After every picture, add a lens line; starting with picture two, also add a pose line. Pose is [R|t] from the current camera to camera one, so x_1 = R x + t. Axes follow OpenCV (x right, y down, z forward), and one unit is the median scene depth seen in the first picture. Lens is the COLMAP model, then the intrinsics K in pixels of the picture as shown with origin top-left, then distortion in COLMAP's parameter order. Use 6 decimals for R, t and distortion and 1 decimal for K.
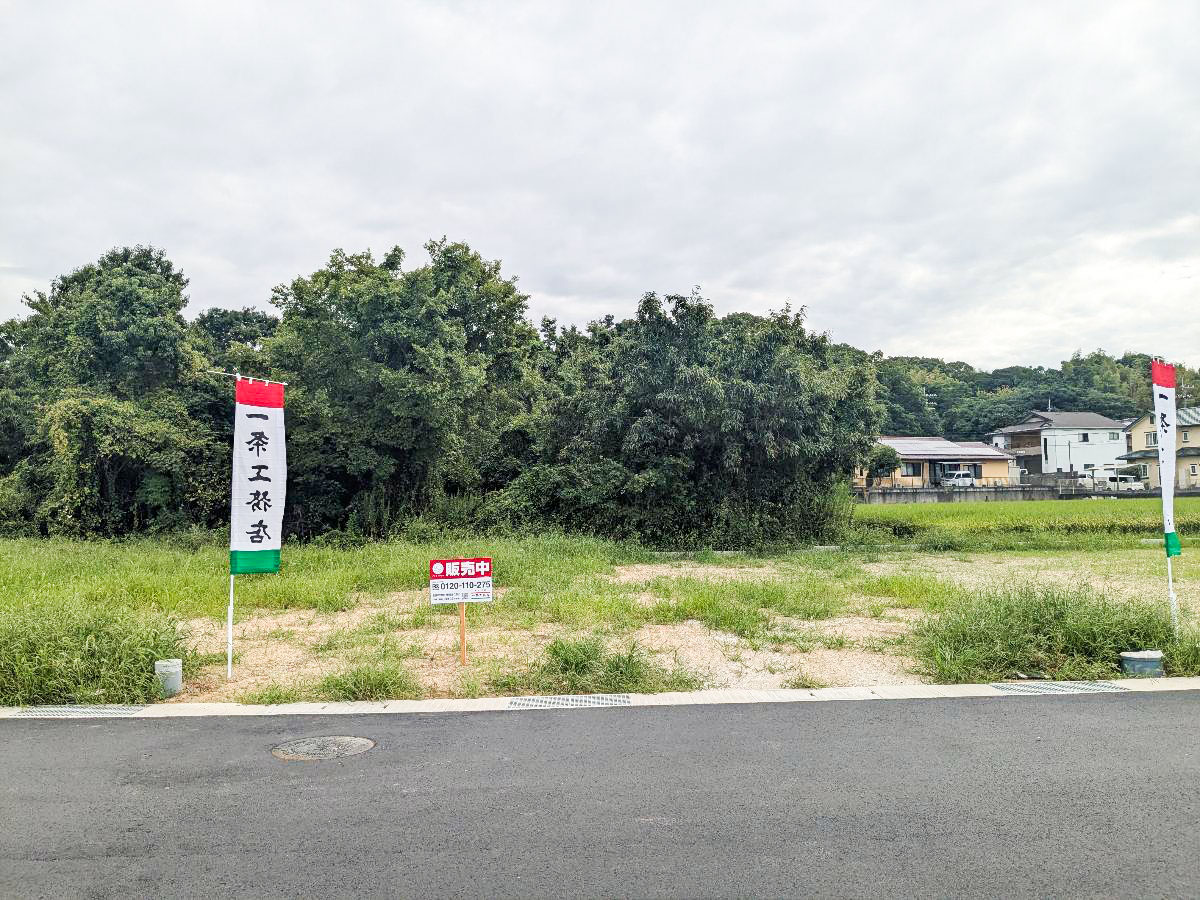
lens RADIAL K [[953.9, 0, 599.3], [0, 953.9, 450.7], [0, 0, 1]] dist [0.040964, -0.059328]
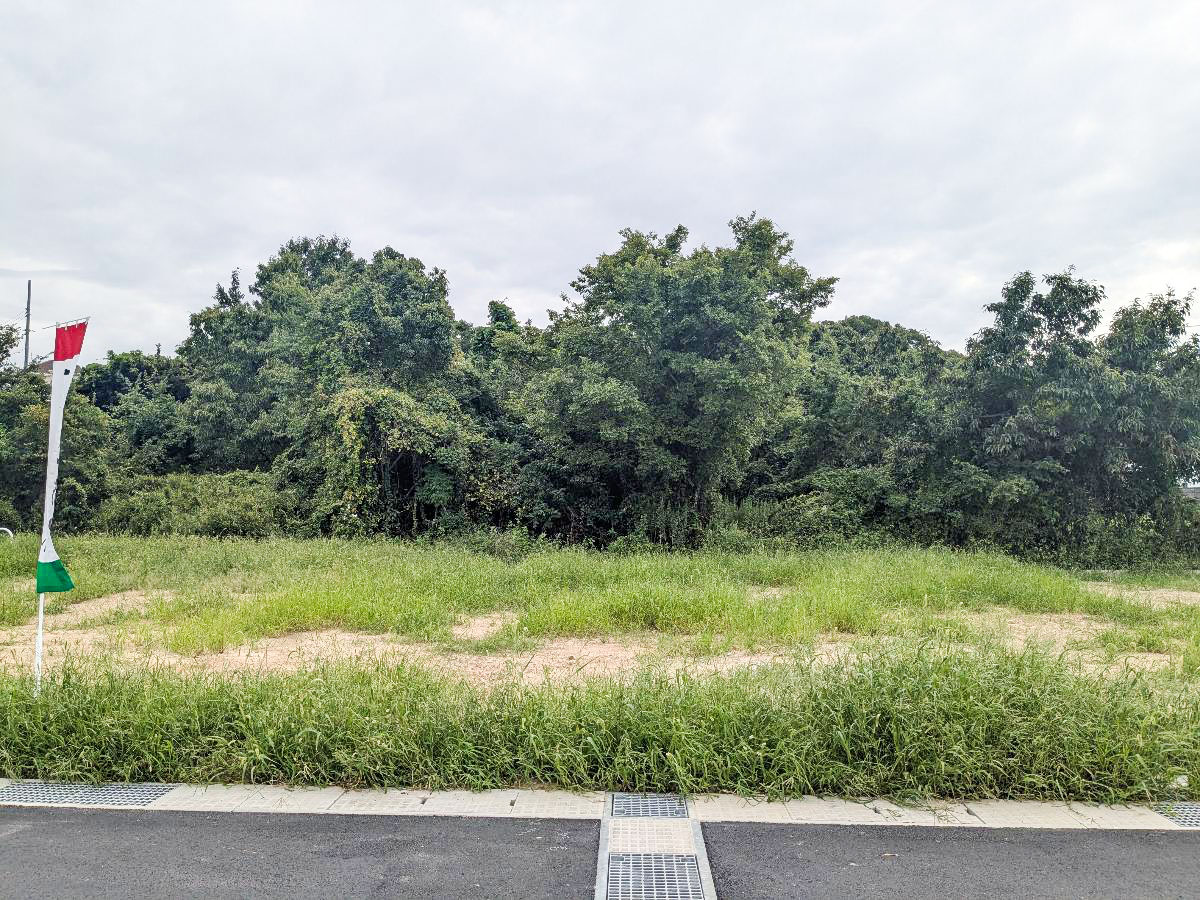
lens RADIAL K [[953.9, 0, 533.0], [0, 953.9, 472.1], [0, 0, 1]] dist [0.040964, -0.059328]
pose [[0.997835, 0.016325, -0.063711, -0.306400], [-0.015622, 0.999812, 0.011517, 0.012977], [0.063887, -0.010496, 0.997902, 0.085610]]
